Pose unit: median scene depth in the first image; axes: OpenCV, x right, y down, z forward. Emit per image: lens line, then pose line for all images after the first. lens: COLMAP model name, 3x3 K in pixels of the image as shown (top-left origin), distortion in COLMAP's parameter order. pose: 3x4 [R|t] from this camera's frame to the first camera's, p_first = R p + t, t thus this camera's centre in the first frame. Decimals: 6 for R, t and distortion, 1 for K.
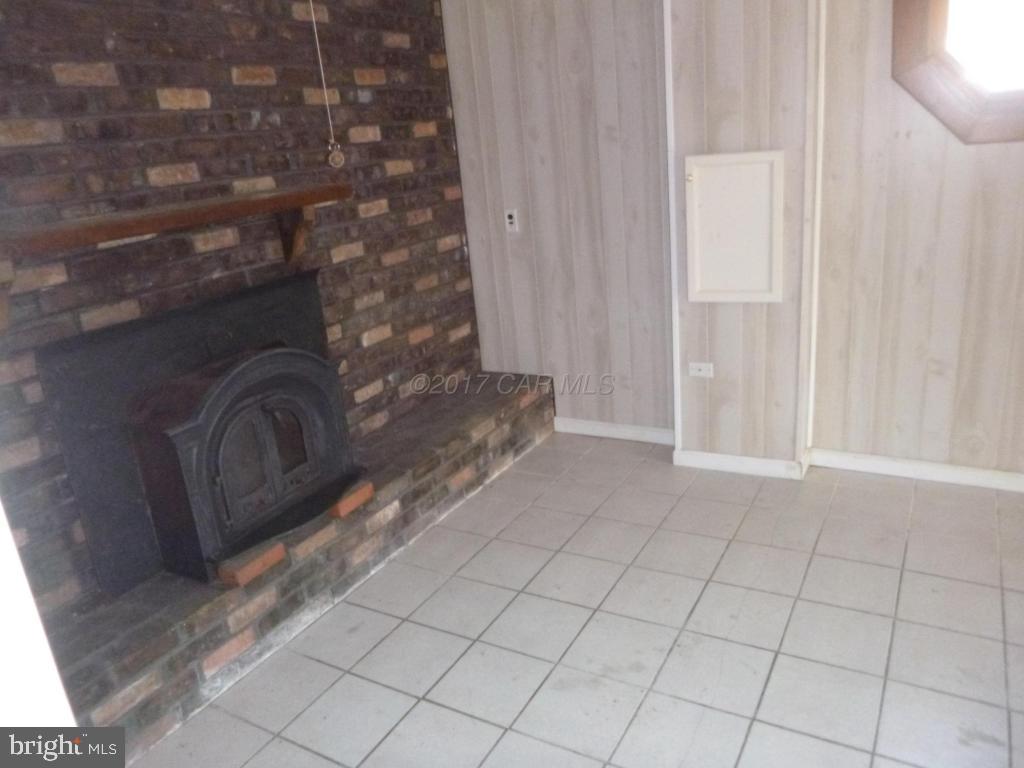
lens RADIAL K [[760.5, 0, 512.2], [0, 760.5, 379.0], [0, 0, 1]] dist [-0.027458, 0.003496]
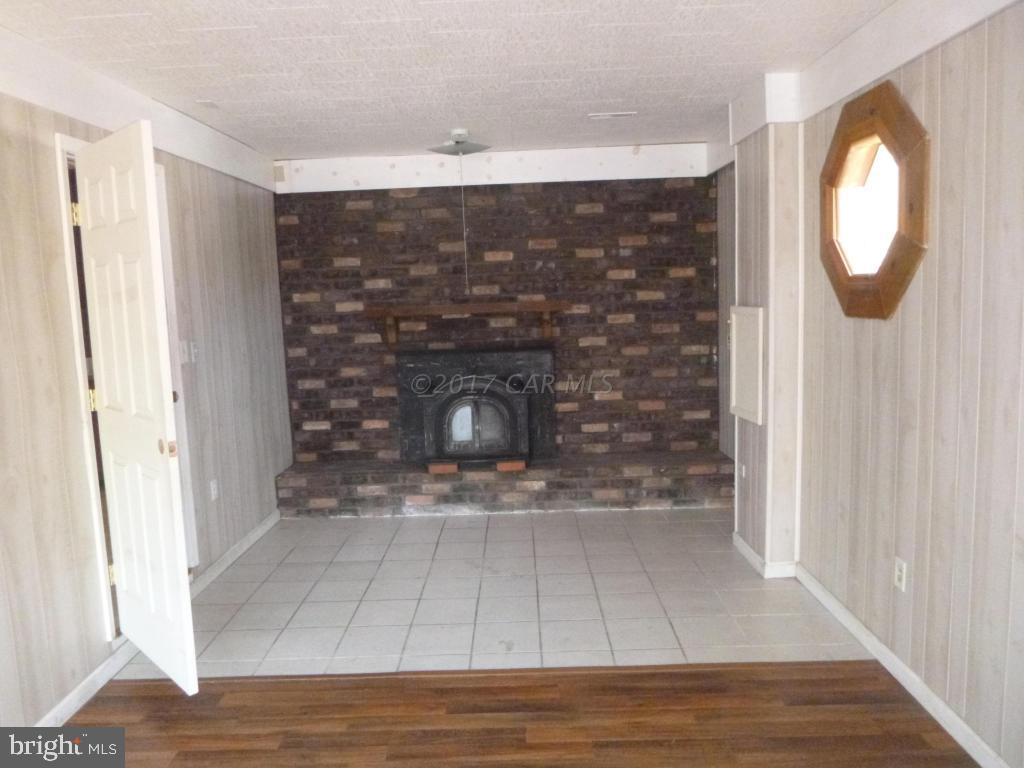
lens RADIAL K [[760.5, 0, 511.2], [0, 760.5, 385.4], [0, 0, 1]] dist [-0.027458, 0.003496]
pose [[0.488752, 0.182680, -0.853082, 1.221151], [-0.279989, 0.958951, 0.044939, -0.104760], [0.826273, 0.216889, 0.519838, -0.007418]]
